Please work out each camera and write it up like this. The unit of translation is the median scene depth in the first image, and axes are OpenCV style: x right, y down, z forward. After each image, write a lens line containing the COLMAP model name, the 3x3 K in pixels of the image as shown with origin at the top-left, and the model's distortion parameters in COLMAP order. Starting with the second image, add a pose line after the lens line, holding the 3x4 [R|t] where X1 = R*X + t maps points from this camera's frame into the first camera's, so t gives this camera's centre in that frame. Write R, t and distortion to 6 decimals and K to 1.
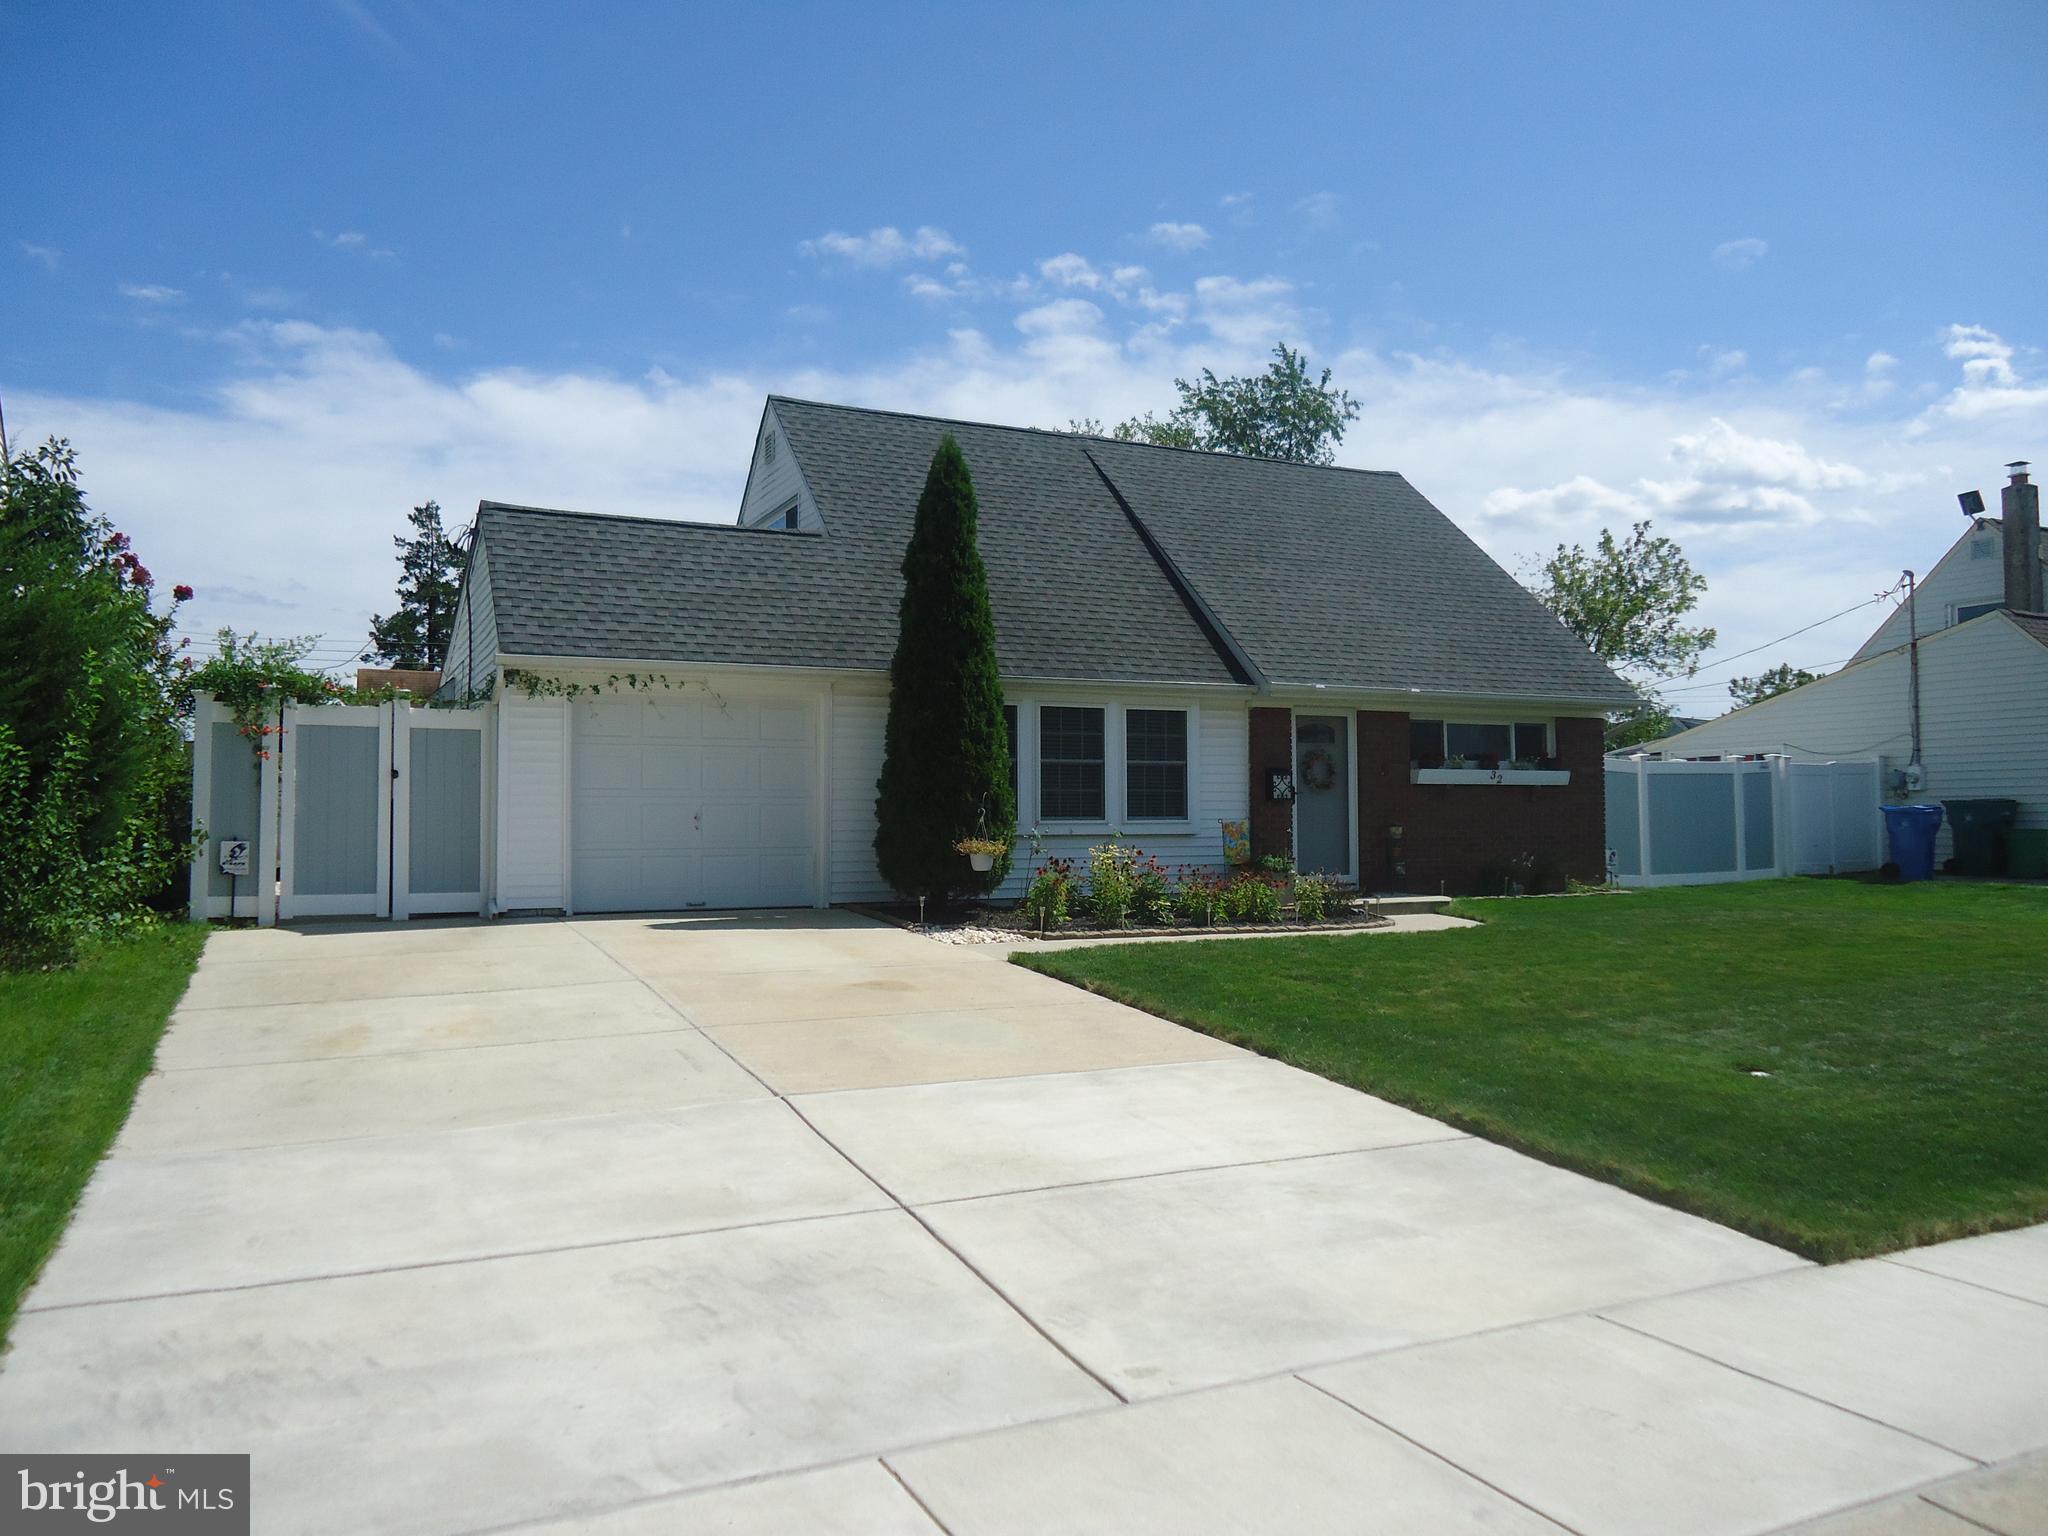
lens RADIAL K [[1492.0, 0, 1024.9], [0, 1492.0, 759.6], [0, 0, 1]] dist [-0.005918, 0.000476]
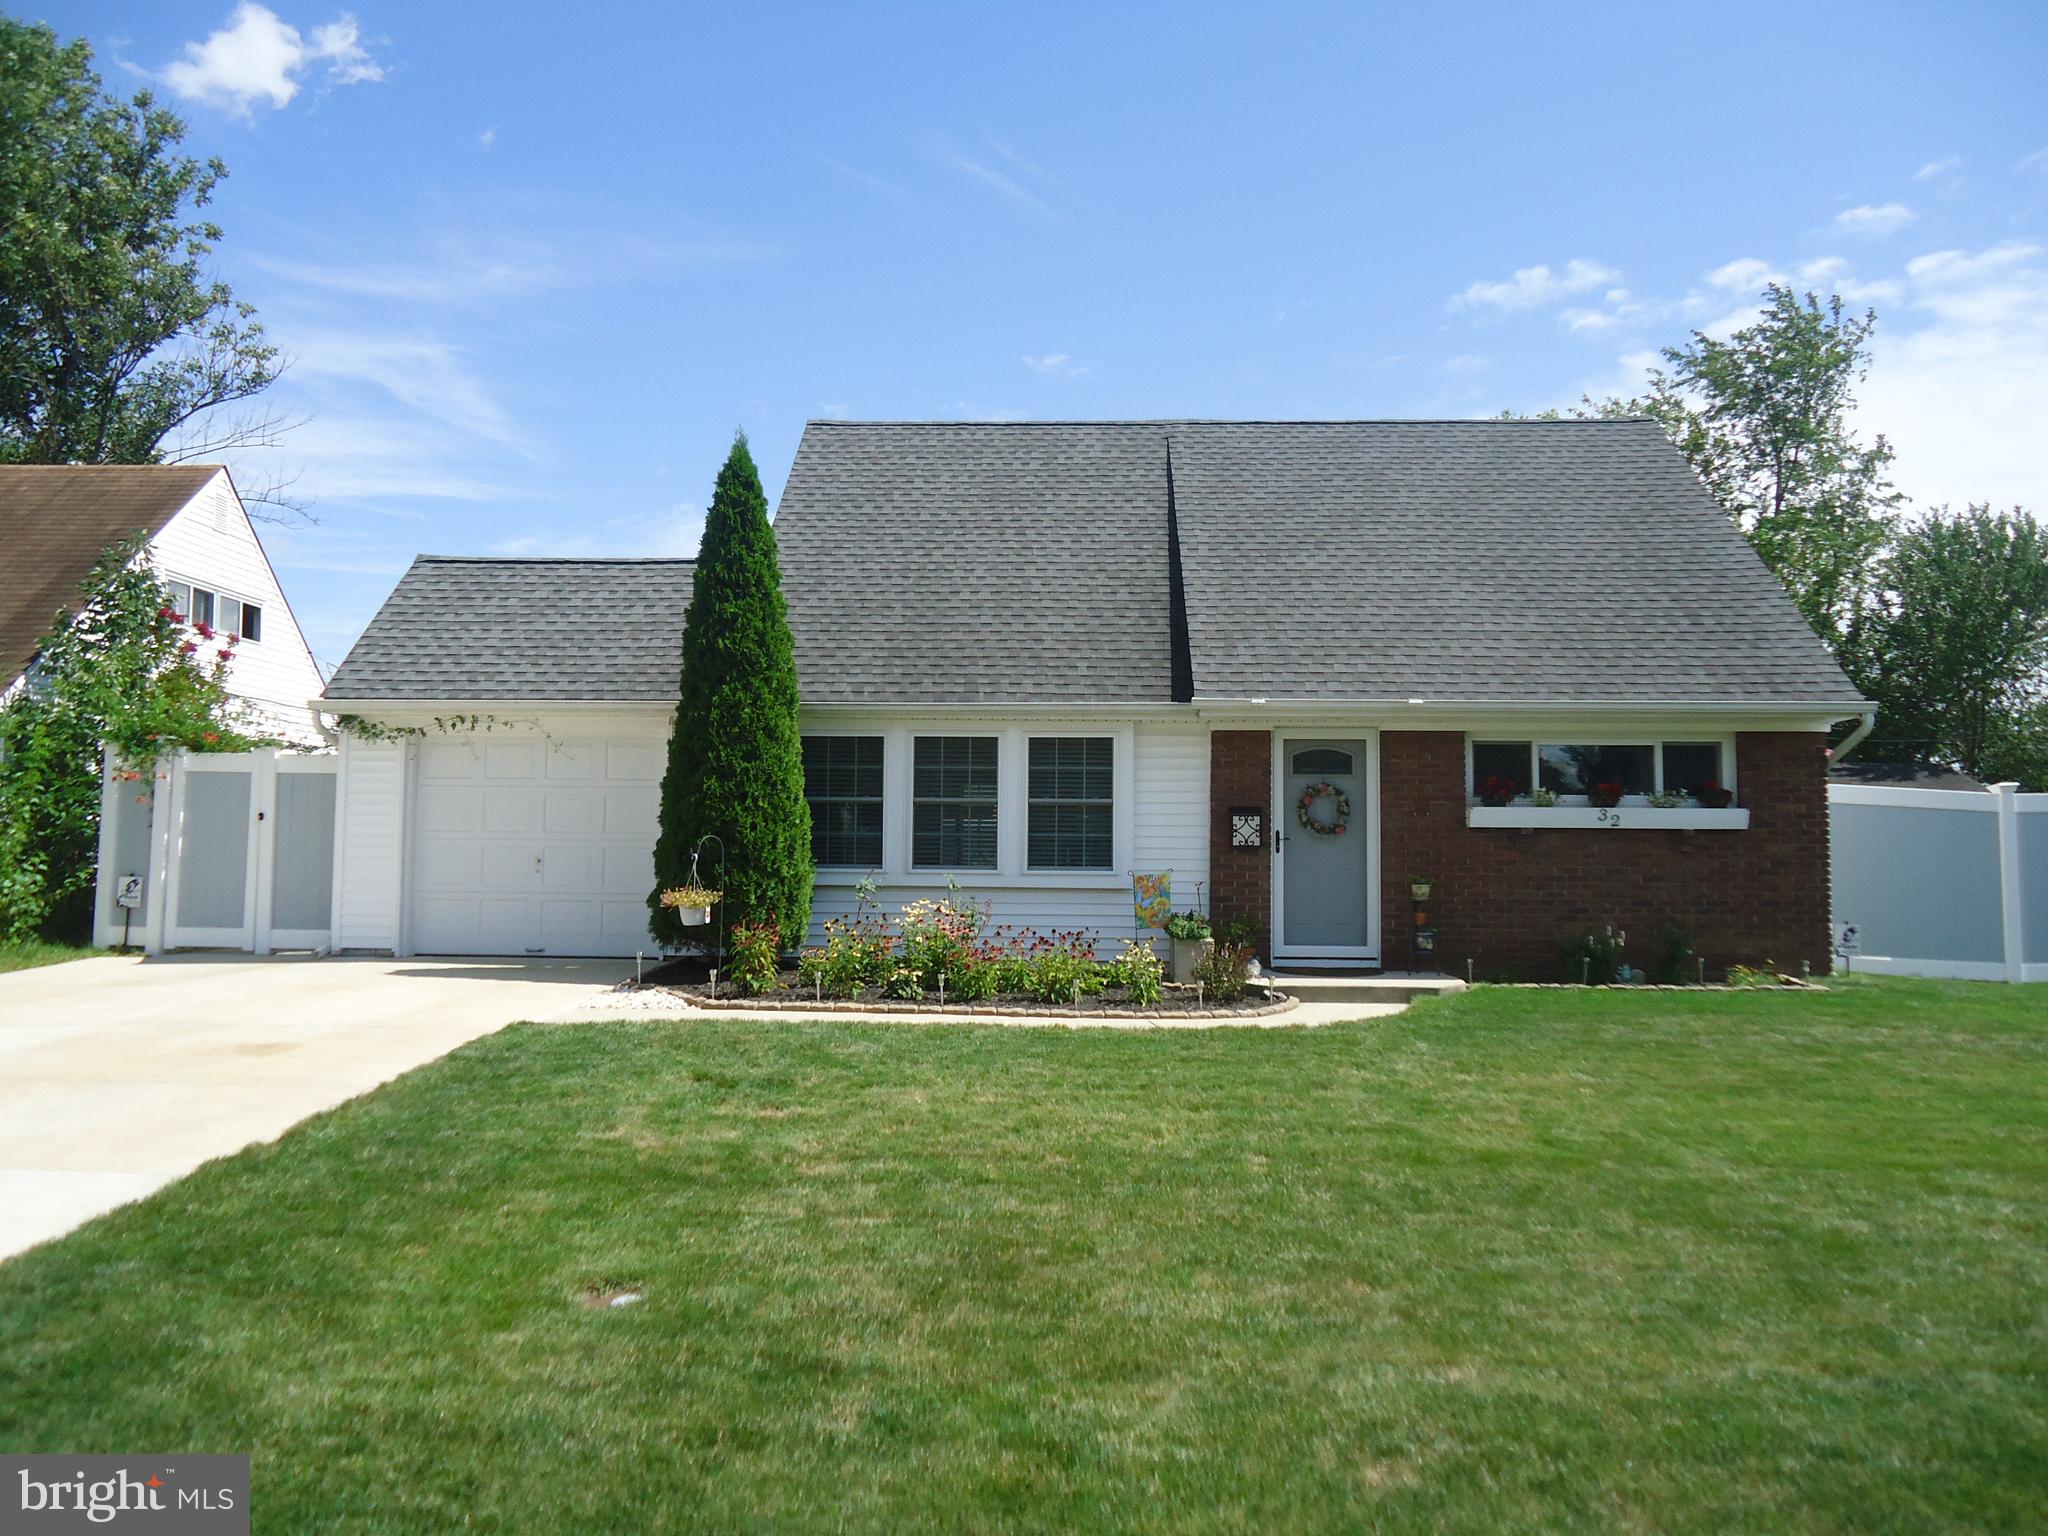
lens RADIAL K [[1393.2, 0, 1024.0], [0, 1393.2, 737.1], [0, 0, 1]] dist [-0.001394, 0.001585]
pose [[0.882156, -0.028193, -0.470114, 0.415967], [0.006662, 0.998854, -0.047401, 0.003037], [0.470911, 0.038683, 0.881332, 0.294583]]
